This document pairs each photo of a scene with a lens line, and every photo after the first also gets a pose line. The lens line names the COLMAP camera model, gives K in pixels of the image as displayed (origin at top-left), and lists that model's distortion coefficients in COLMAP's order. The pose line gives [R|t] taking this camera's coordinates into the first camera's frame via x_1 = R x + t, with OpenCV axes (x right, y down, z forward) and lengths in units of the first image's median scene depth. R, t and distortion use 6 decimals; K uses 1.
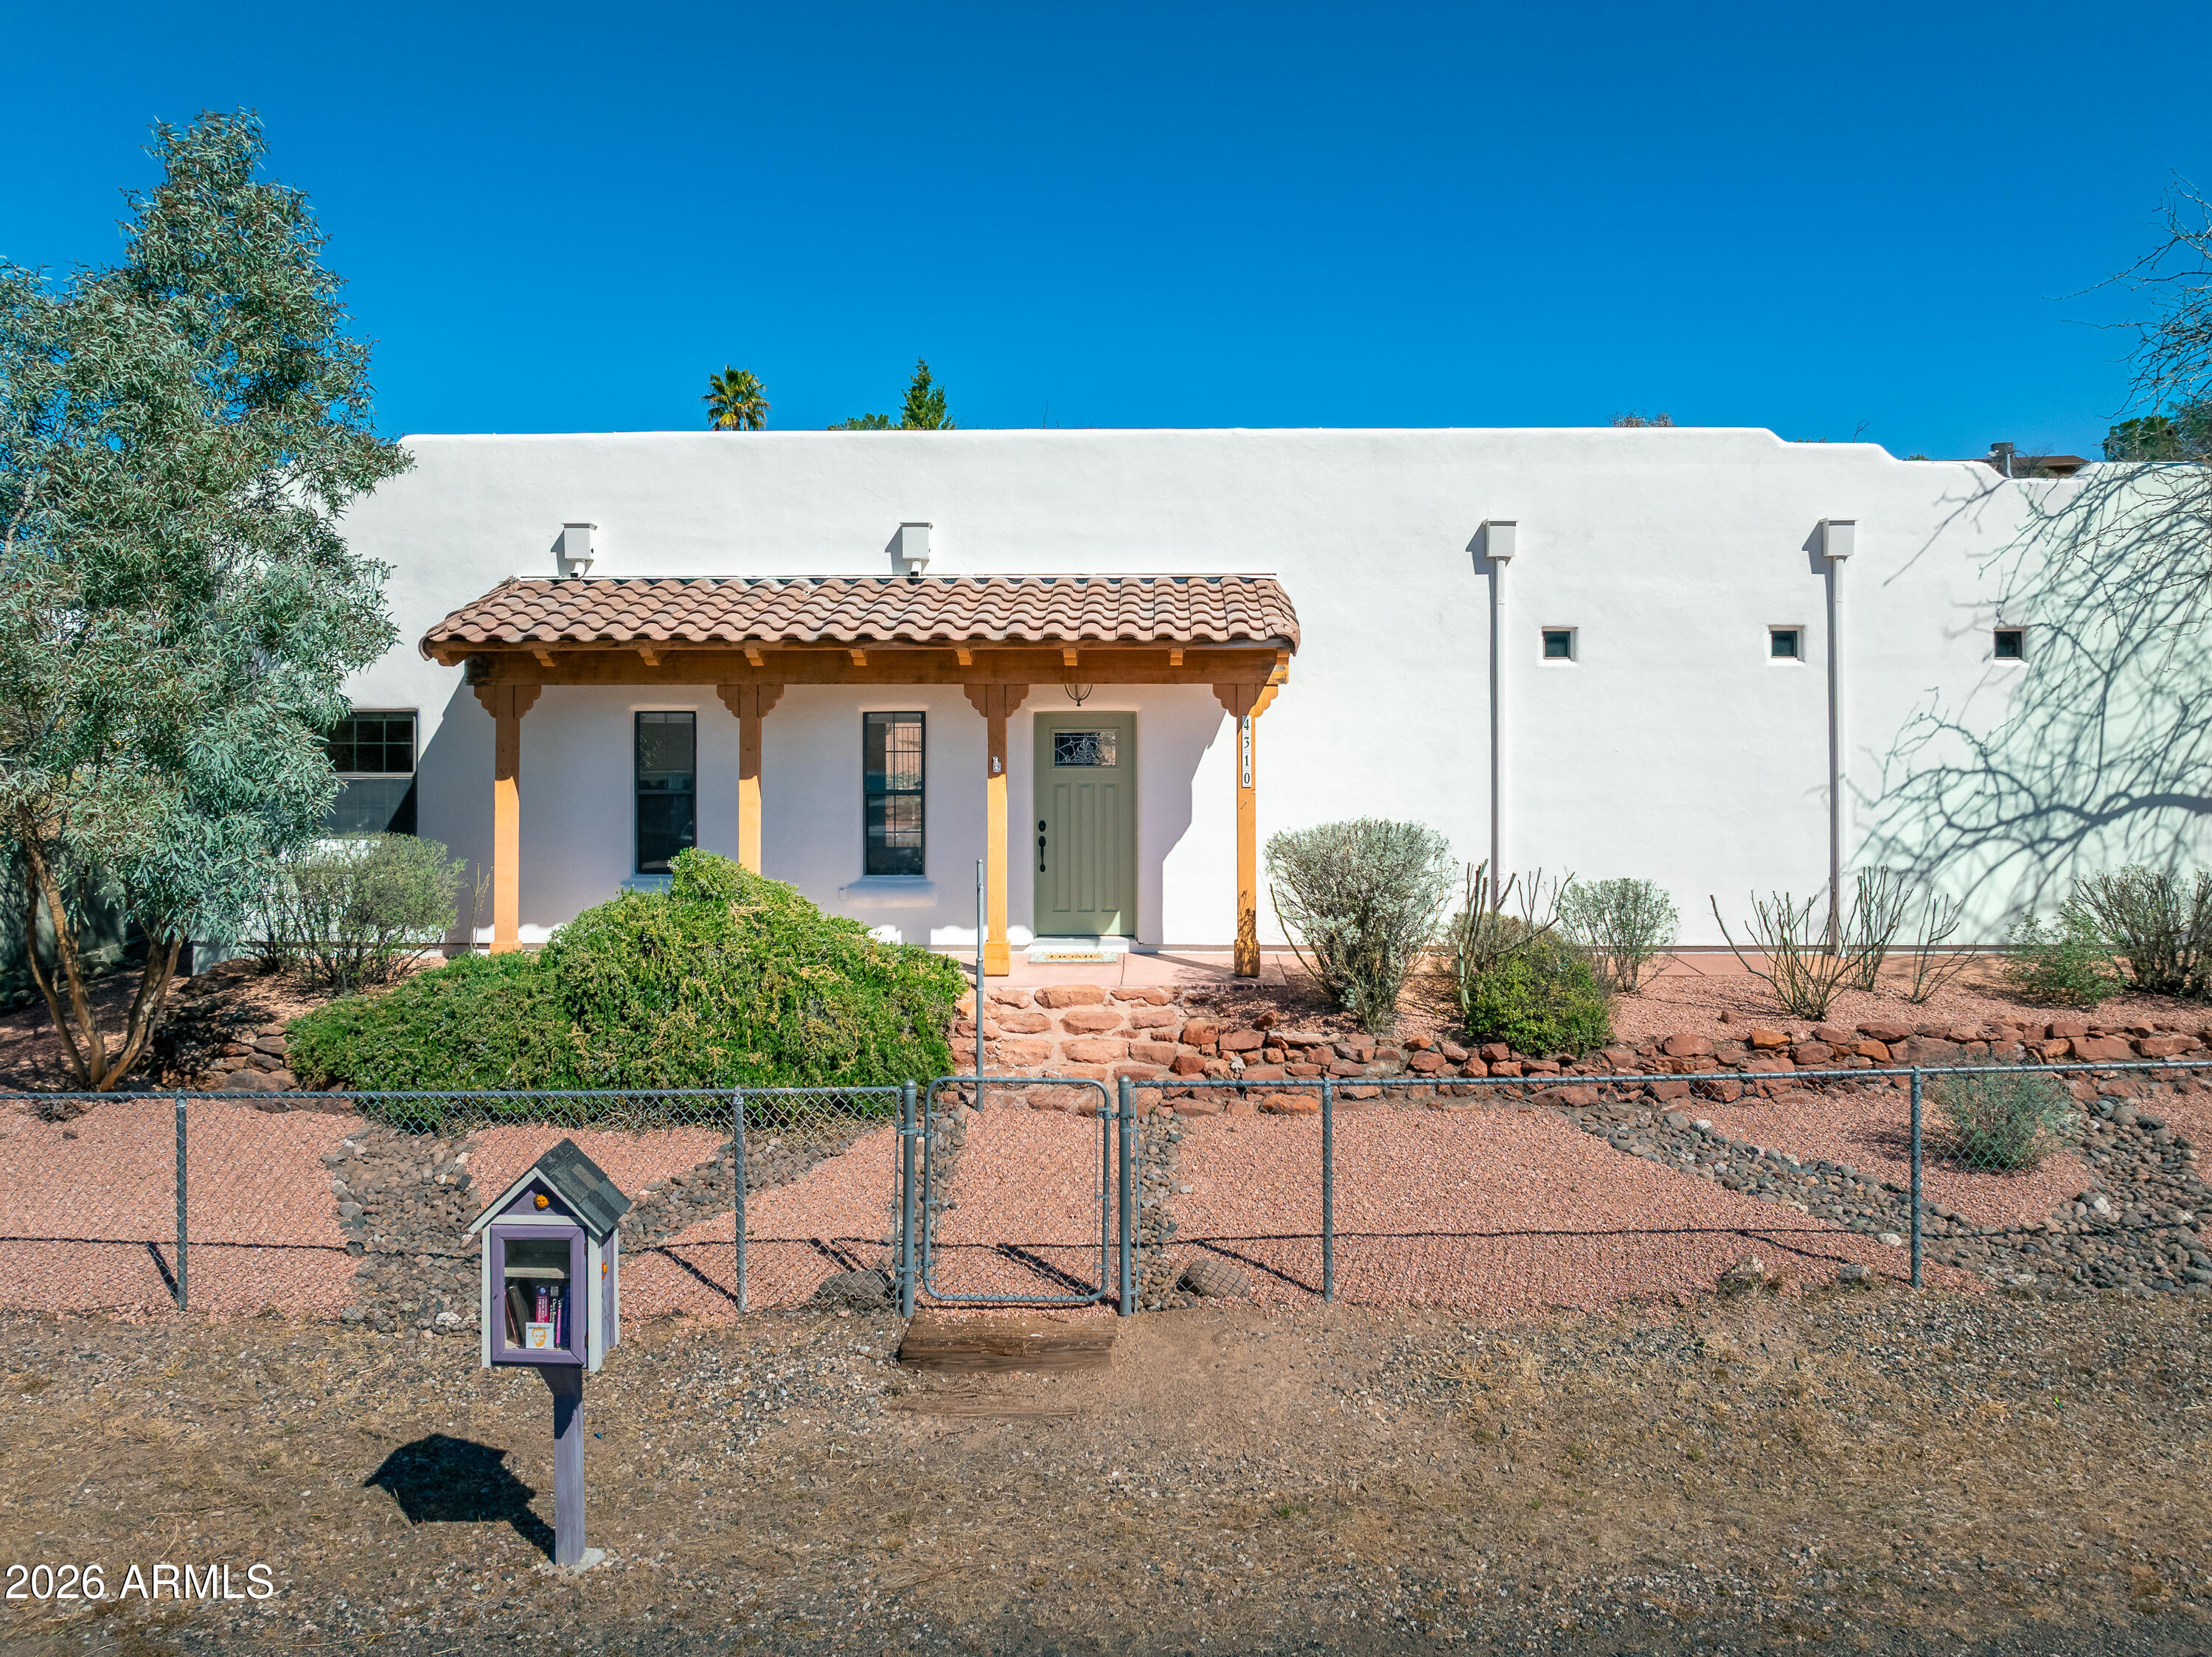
lens RADIAL K [[1574.9, 0, 1104.4], [0, 1574.9, 829.9], [0, 0, 1]] dist [-0.042377, 0.023208]
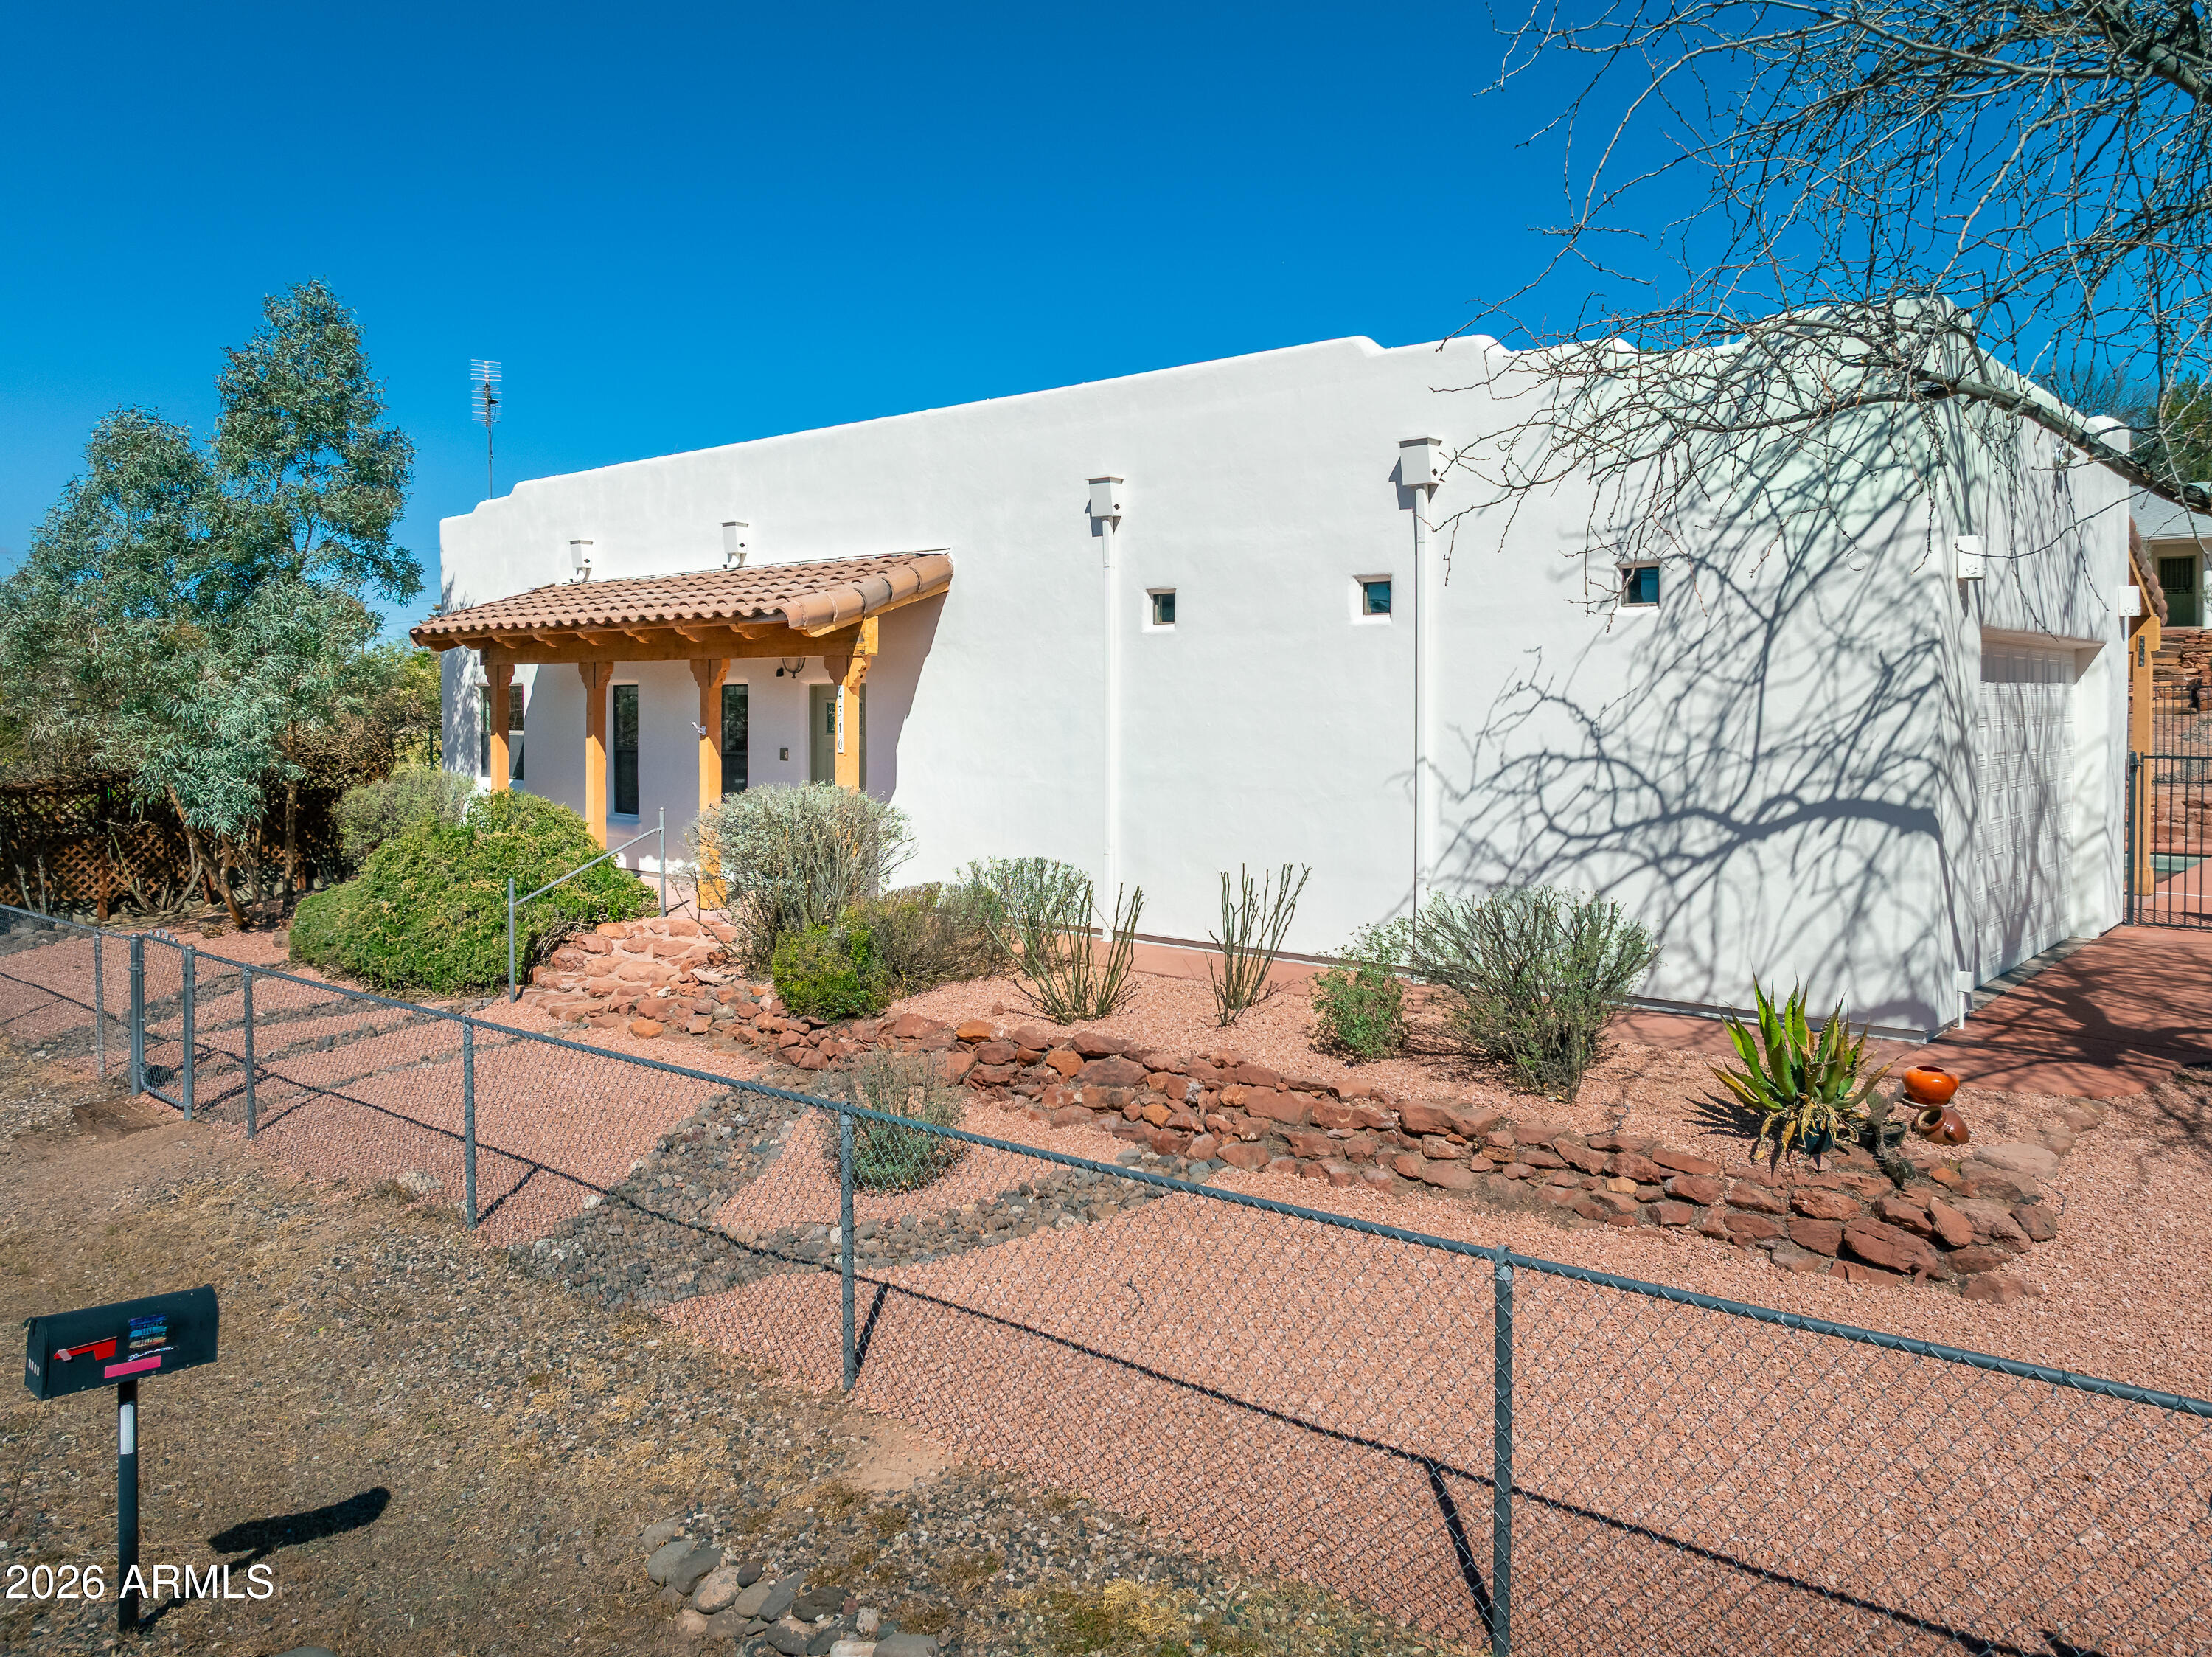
lens RADIAL K [[1574.9, 0, 1149.7], [0, 1574.9, 751.2], [0, 0, 1]] dist [-0.042377, 0.023208]
pose [[0.774071, 0.022482, -0.632699, 0.874212], [-0.001034, 0.999413, 0.034248, -0.066669], [0.633098, -0.025857, 0.773640, 0.285962]]
